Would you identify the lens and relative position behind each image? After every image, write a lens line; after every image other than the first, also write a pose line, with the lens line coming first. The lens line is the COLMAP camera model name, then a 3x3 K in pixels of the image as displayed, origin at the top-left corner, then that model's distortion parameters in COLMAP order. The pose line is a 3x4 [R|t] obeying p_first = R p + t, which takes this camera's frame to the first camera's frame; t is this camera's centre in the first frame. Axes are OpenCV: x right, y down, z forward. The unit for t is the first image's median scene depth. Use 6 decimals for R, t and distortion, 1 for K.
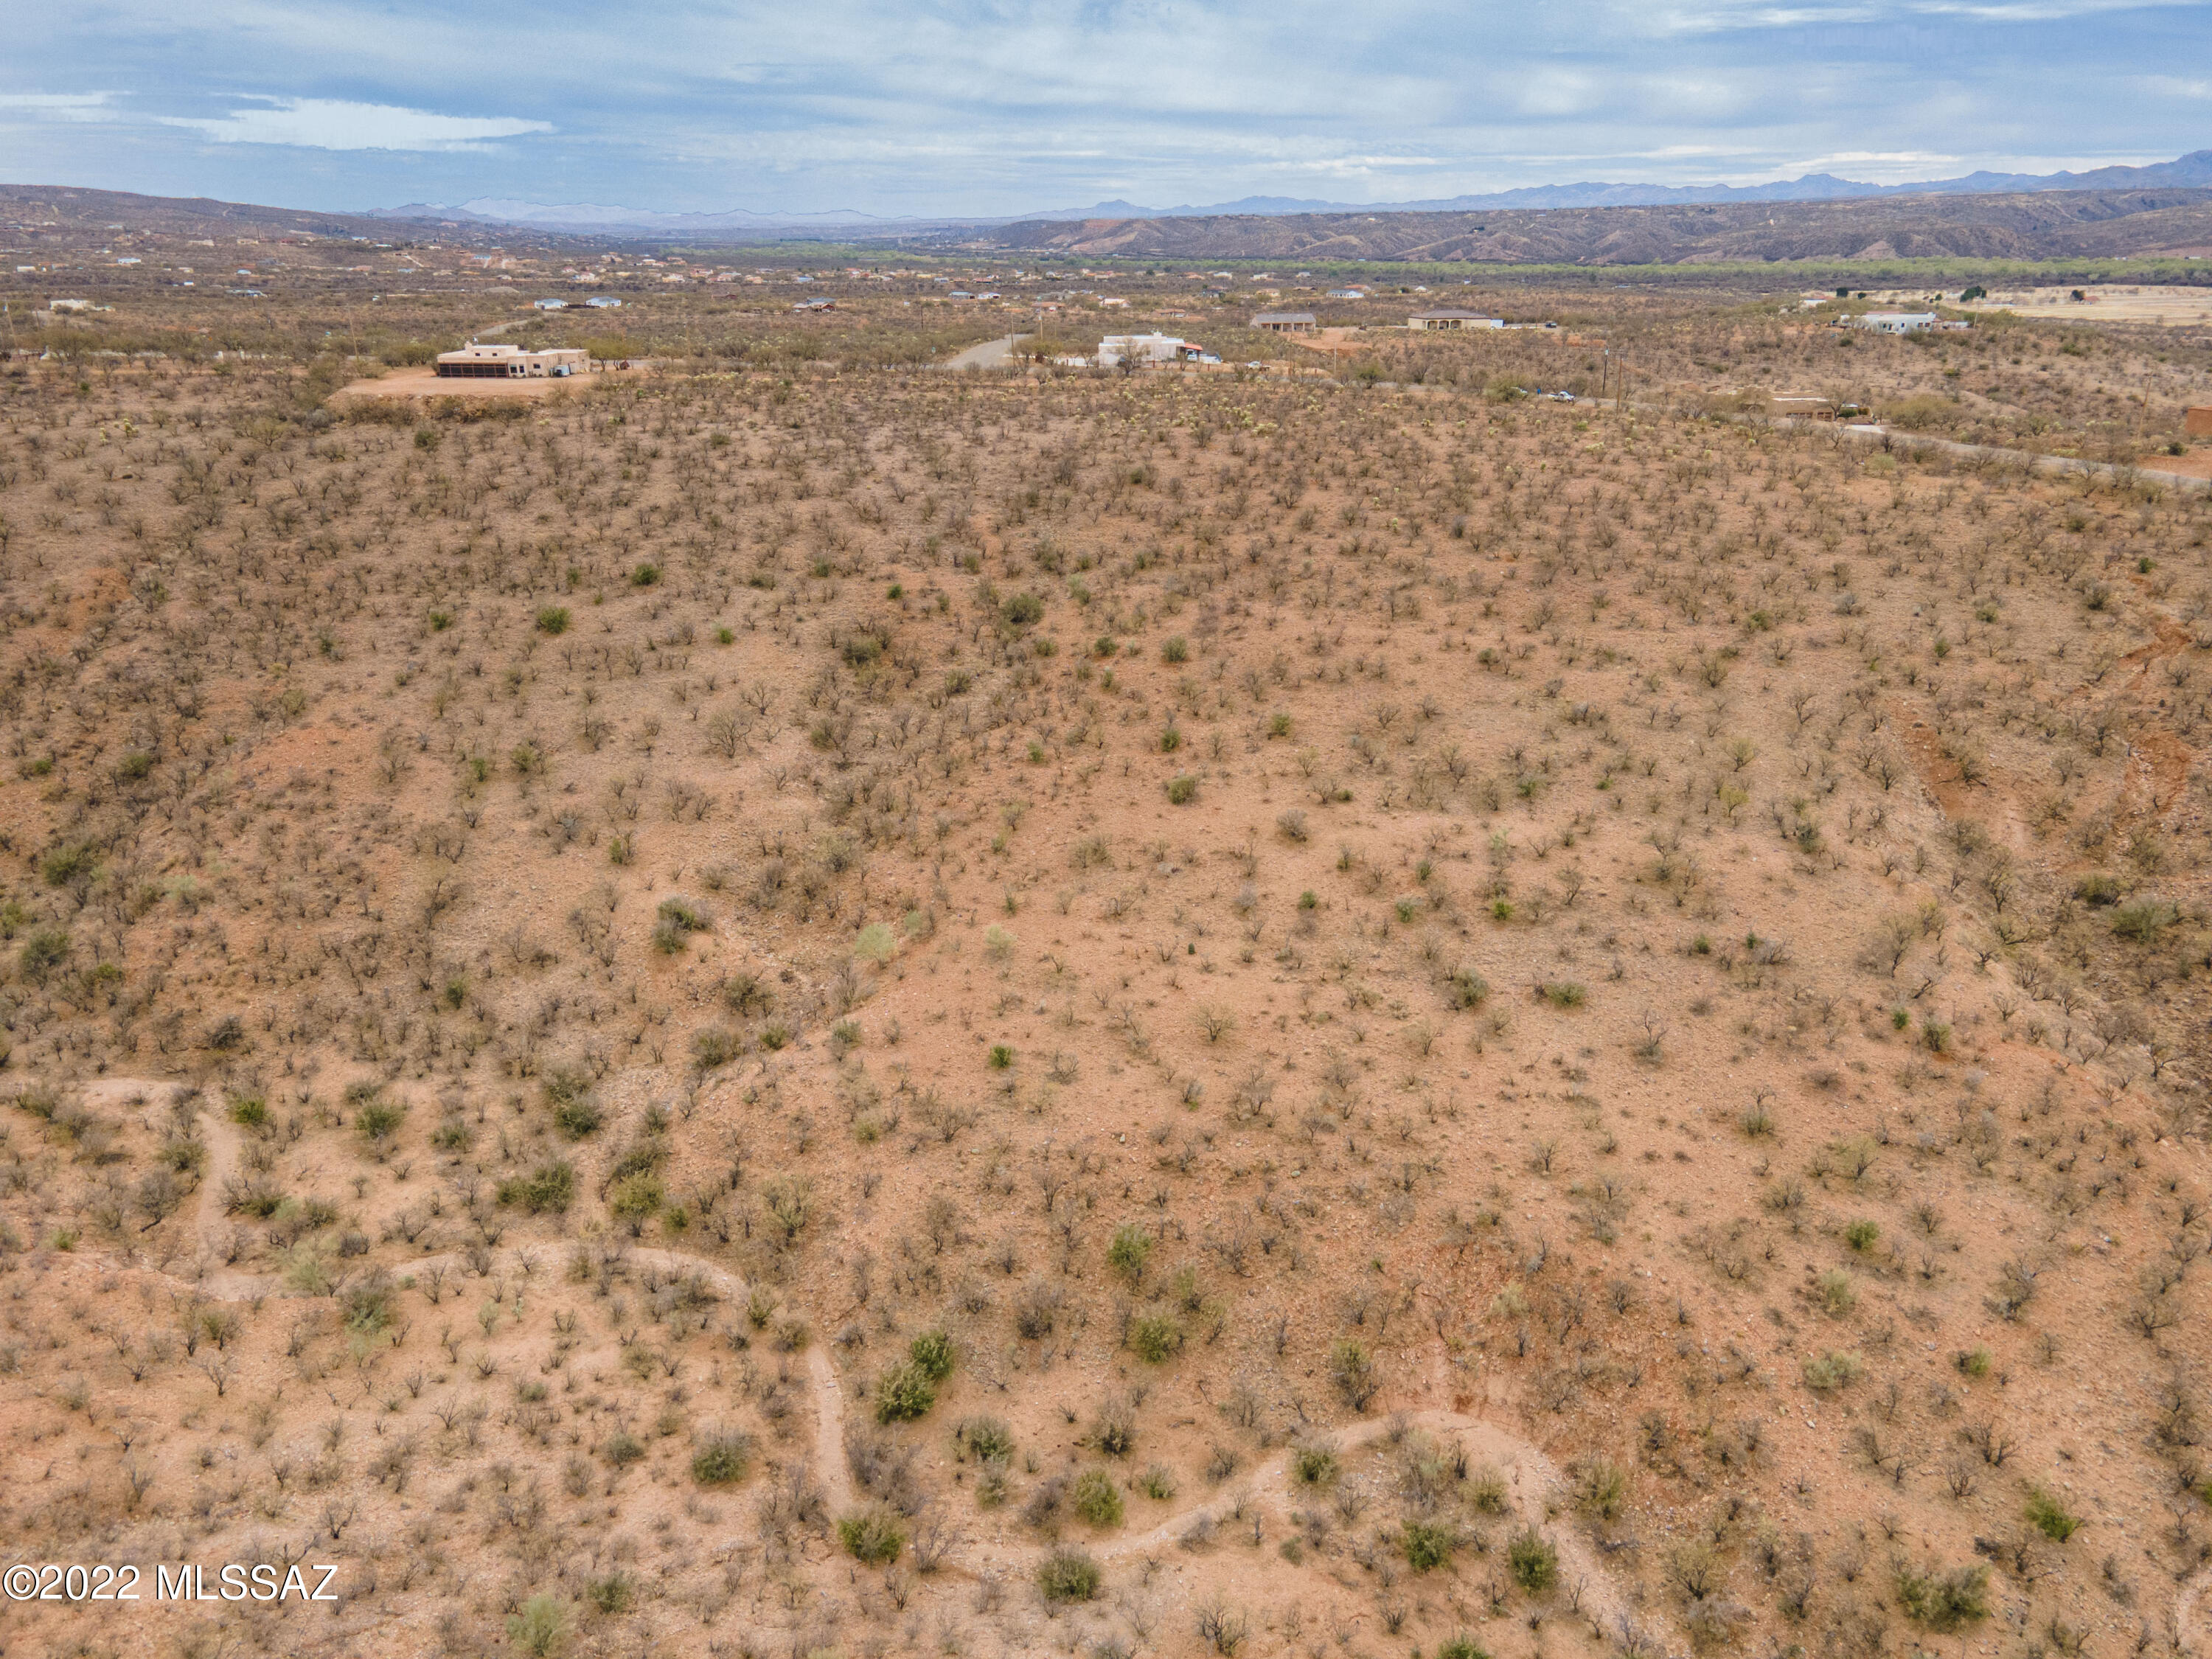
lens RADIAL K [[1608.9, 0, 1115.8], [0, 1608.9, 828.6], [0, 0, 1]] dist [0.027707, 0.026479]
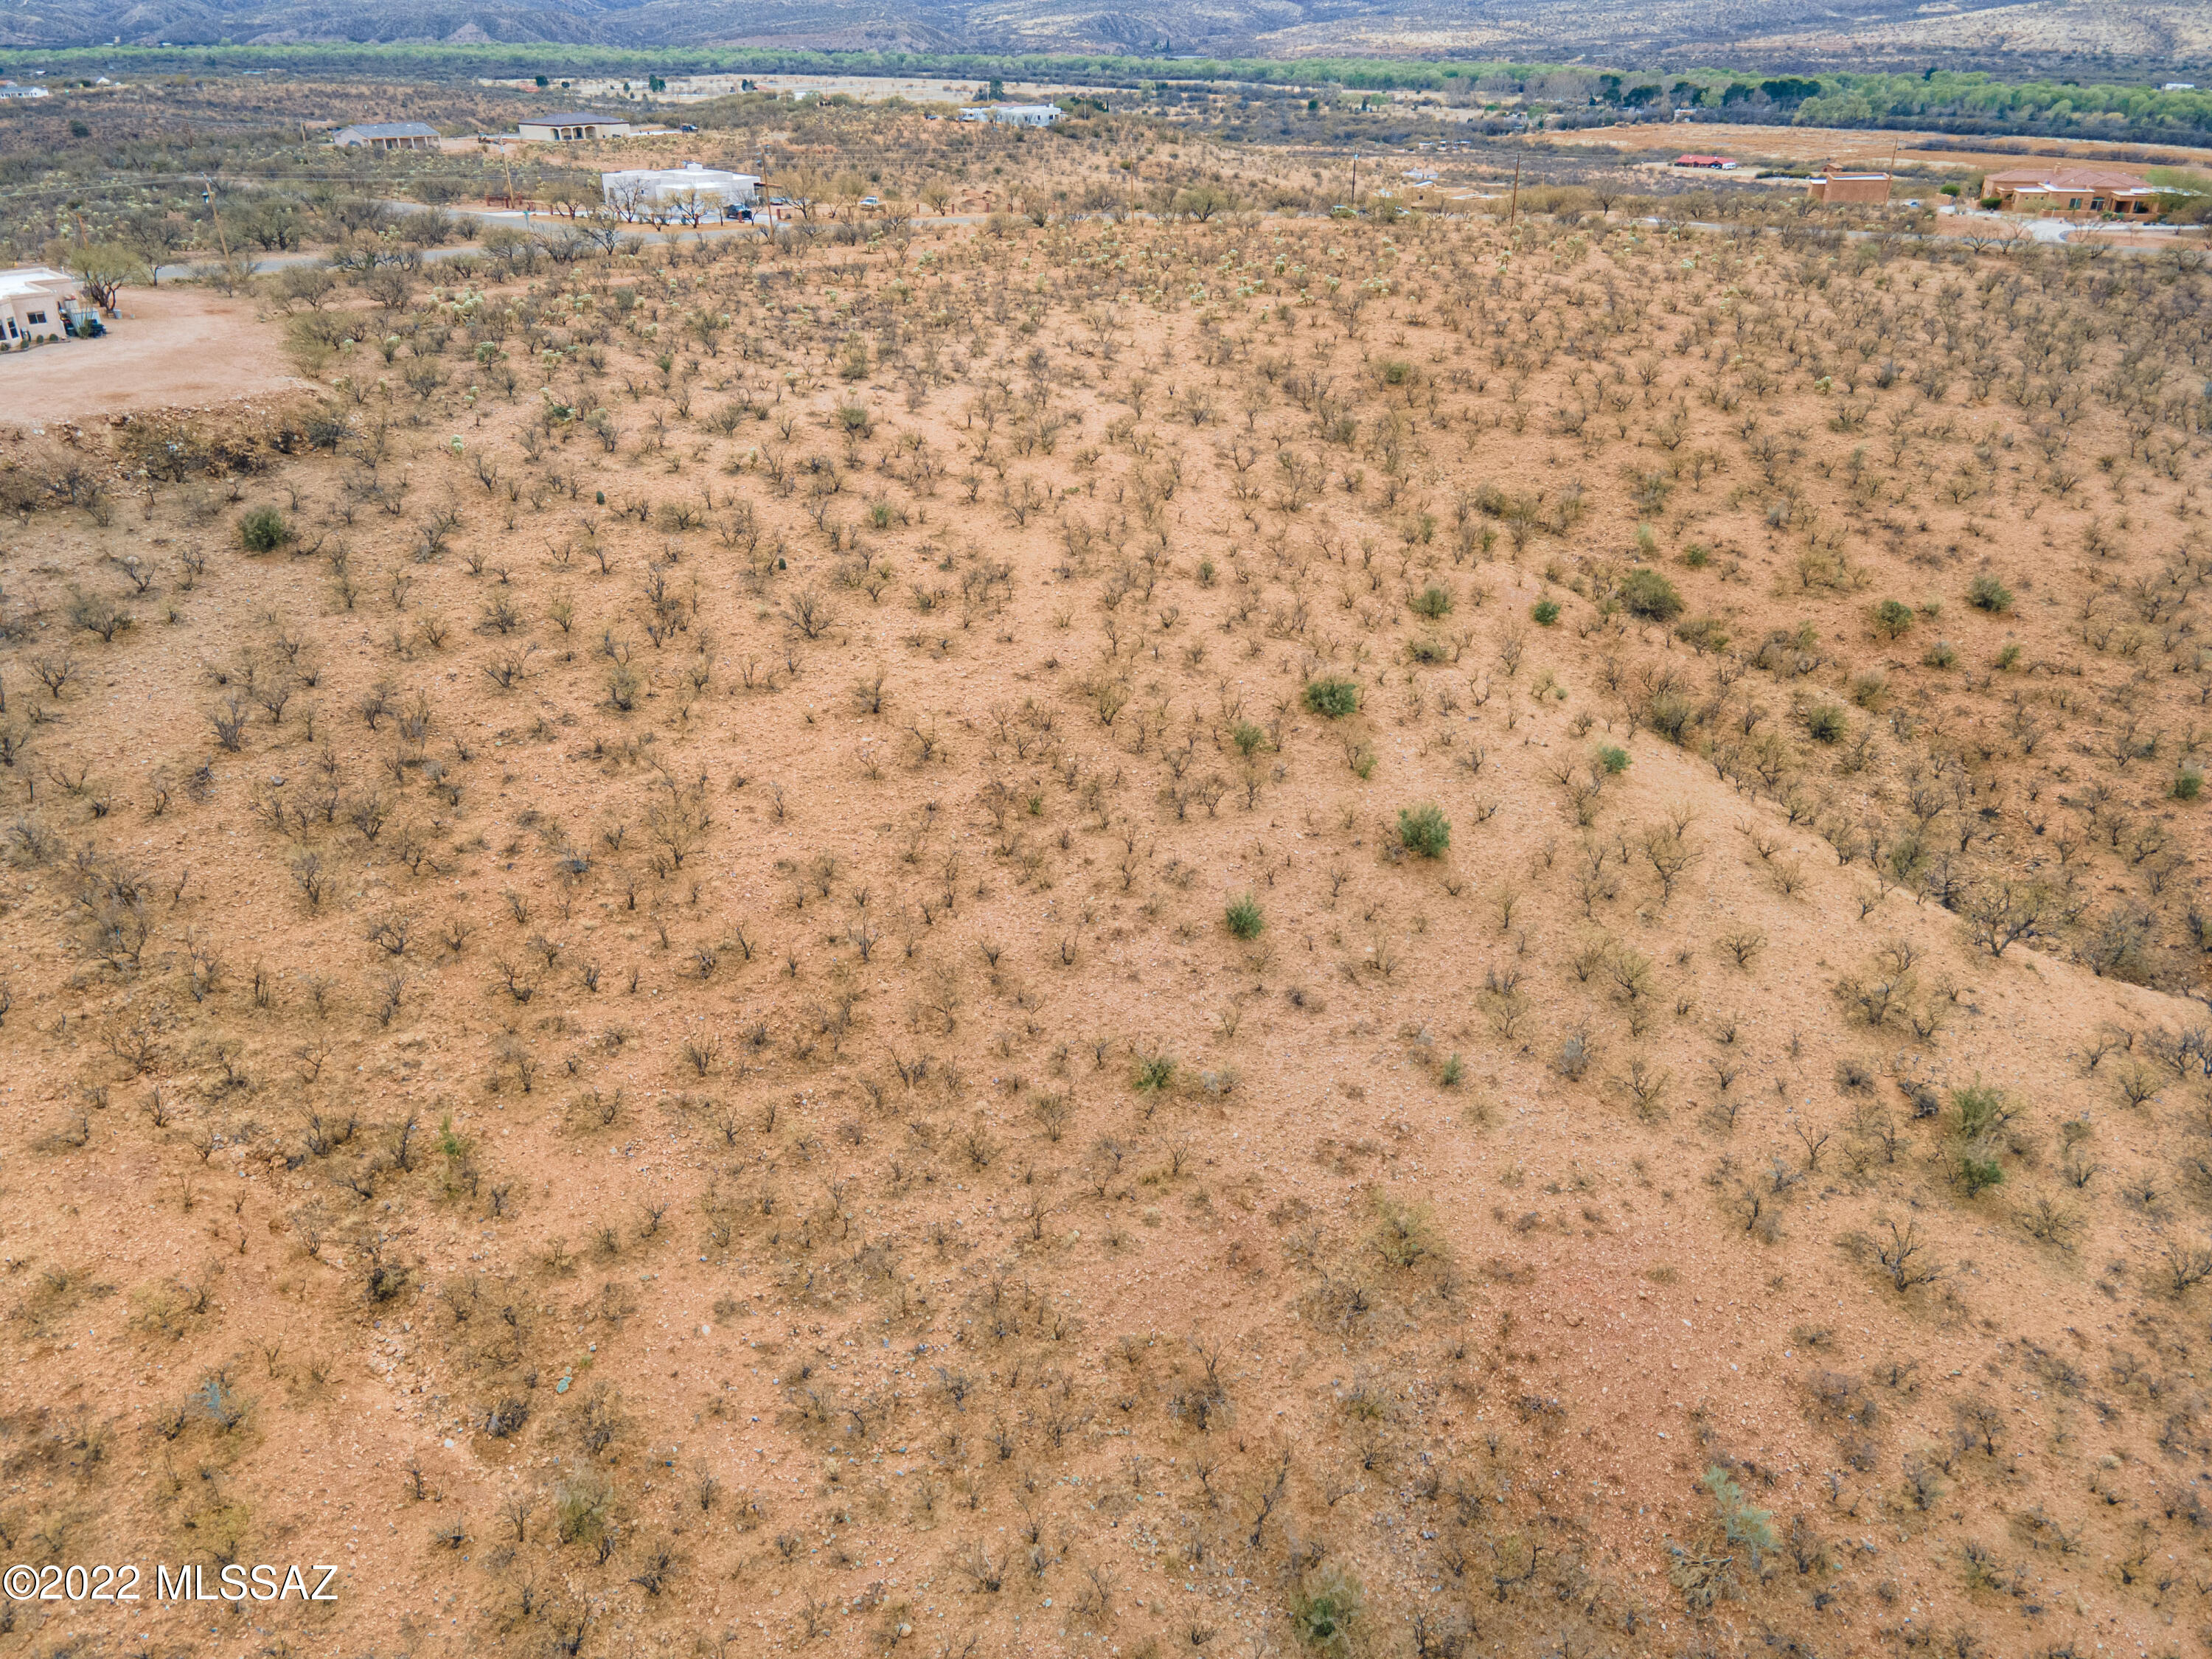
lens RADIAL K [[1608.9, 0, 1112.6], [0, 1608.9, 826.6], [0, 0, 1]] dist [0.027707, 0.026479]
pose [[0.690714, -0.324039, 0.646462, -0.841300], [0.251107, 0.945828, 0.205800, -0.295729], [-0.678129, 0.020182, 0.734666, 0.812713]]
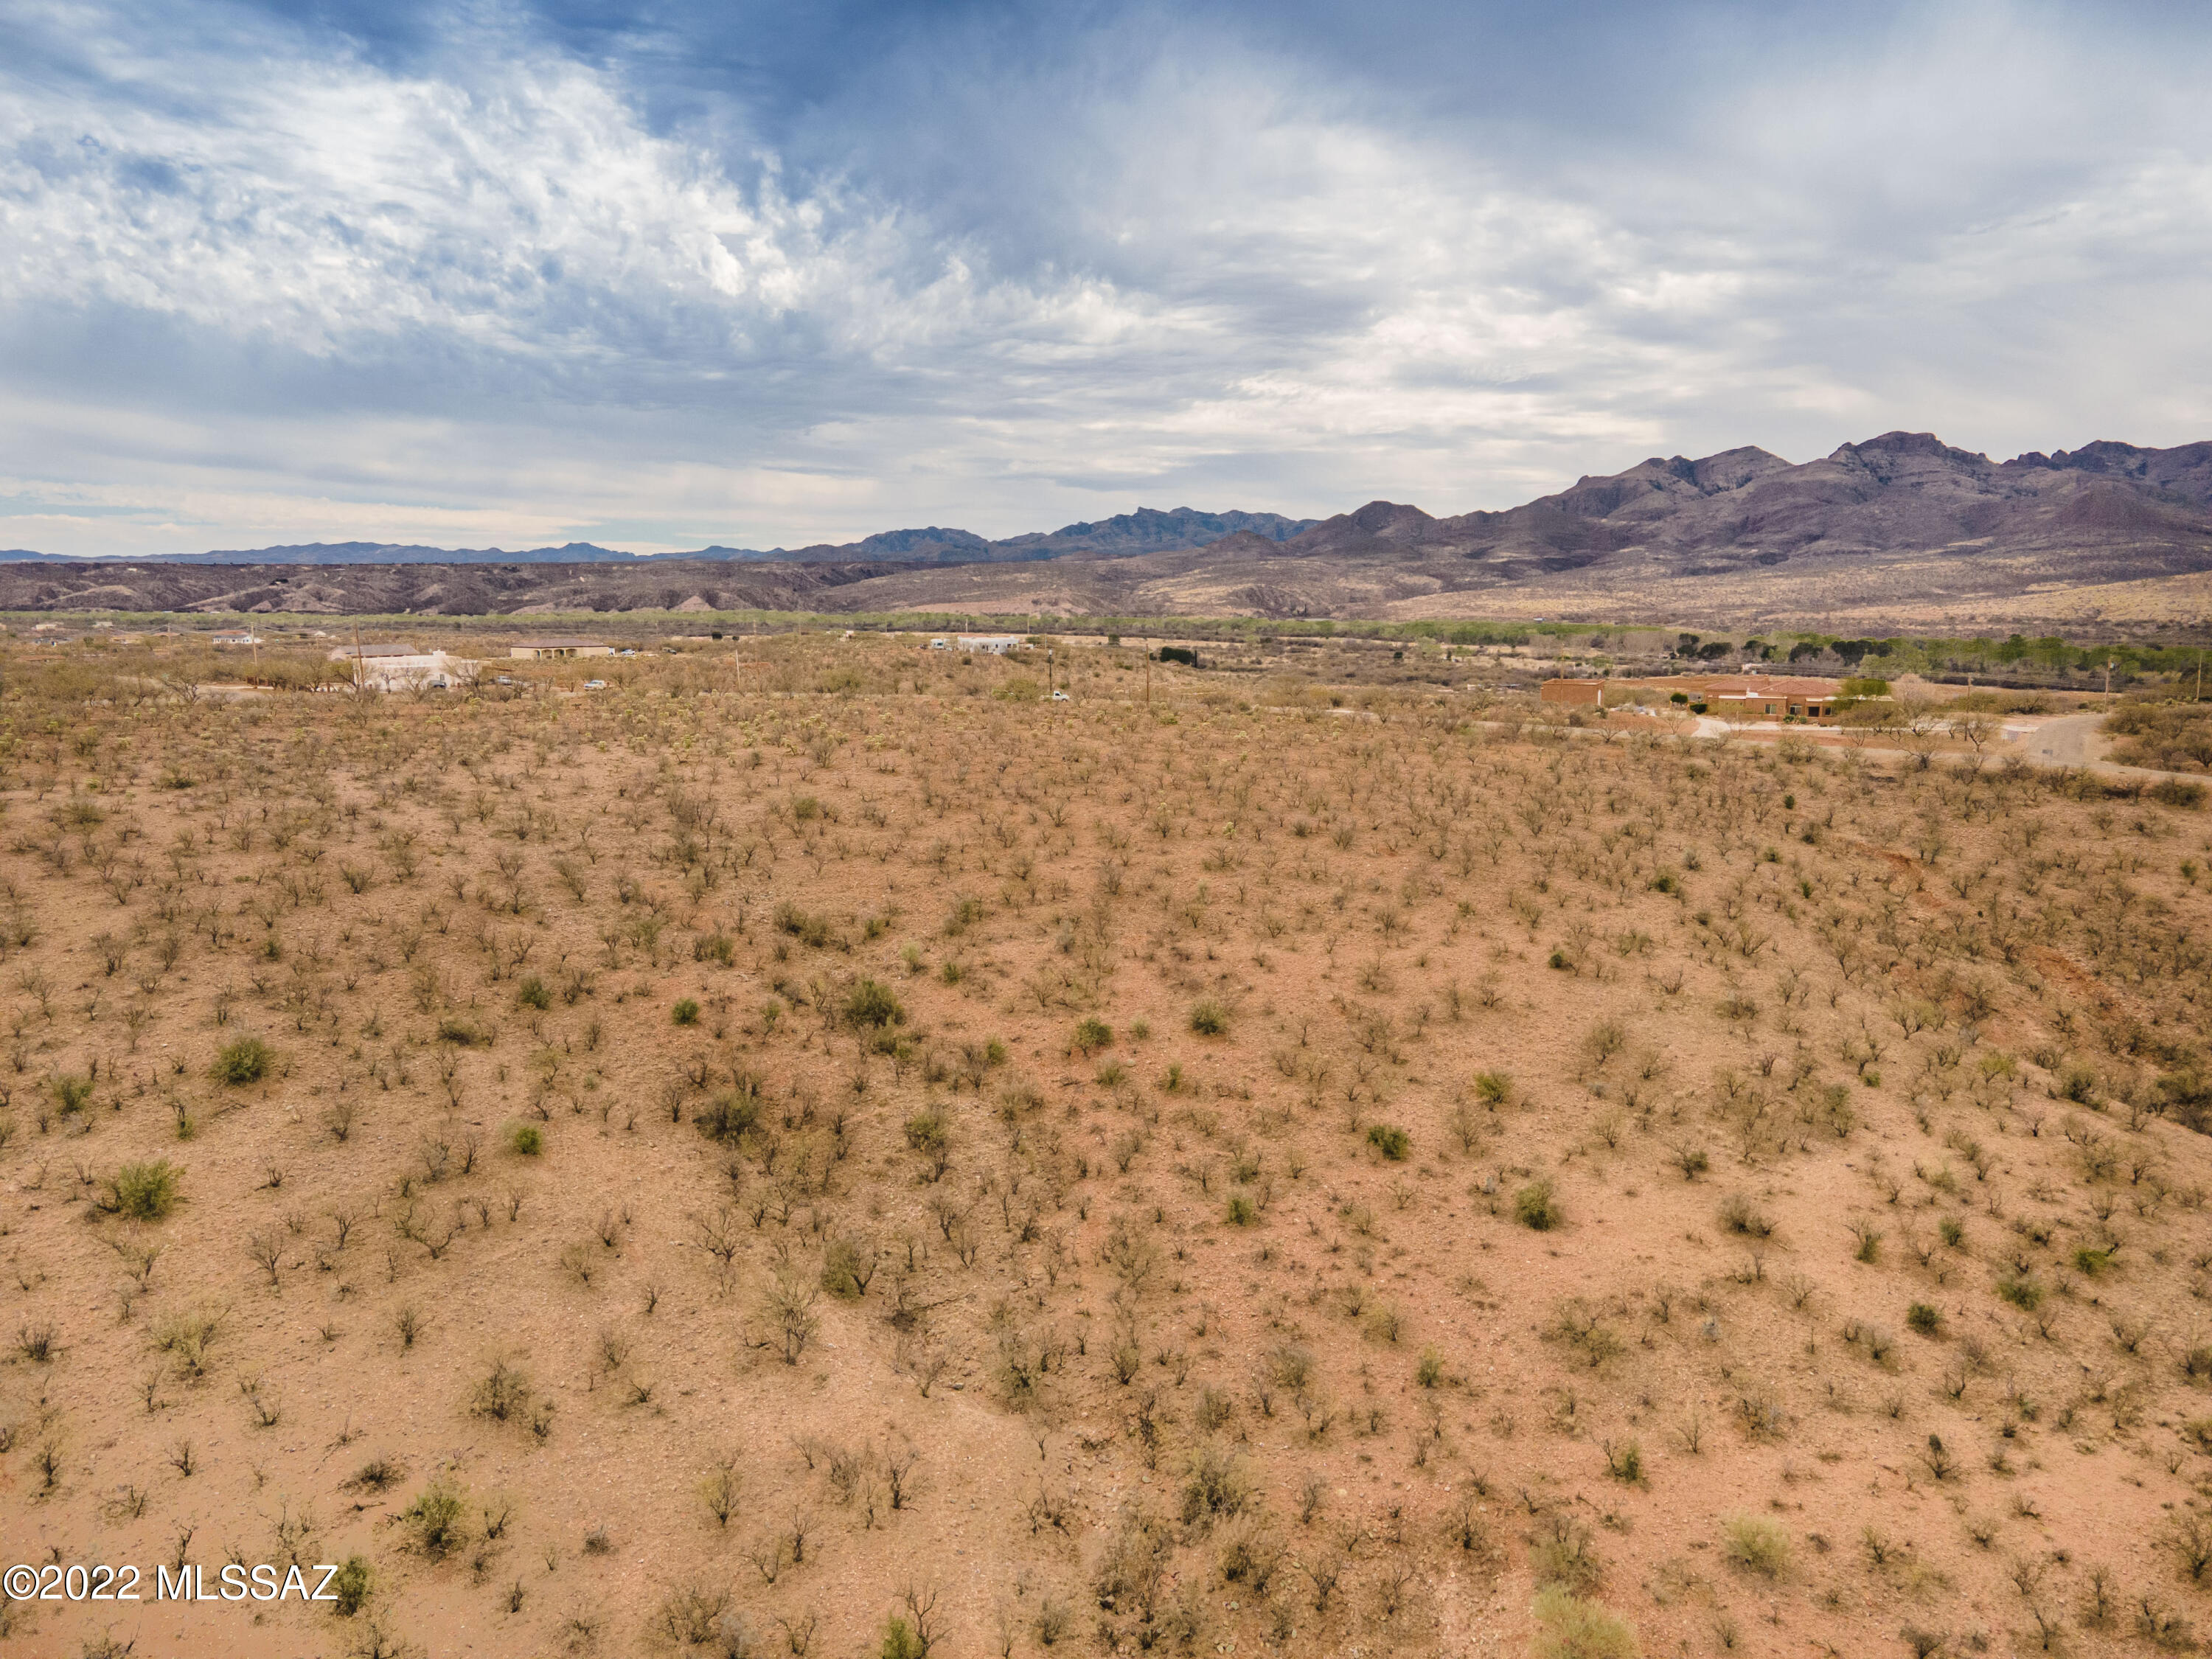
lens RADIAL K [[1608.9, 0, 1114.5], [0, 1608.9, 834.7], [0, 0, 1]] dist [0.027707, 0.026479]
pose [[0.765800, -0.095893, 0.635889, -0.486404], [0.221924, 0.967481, -0.121366, -0.125965], [-0.603573, 0.234061, 0.762178, 0.522264]]
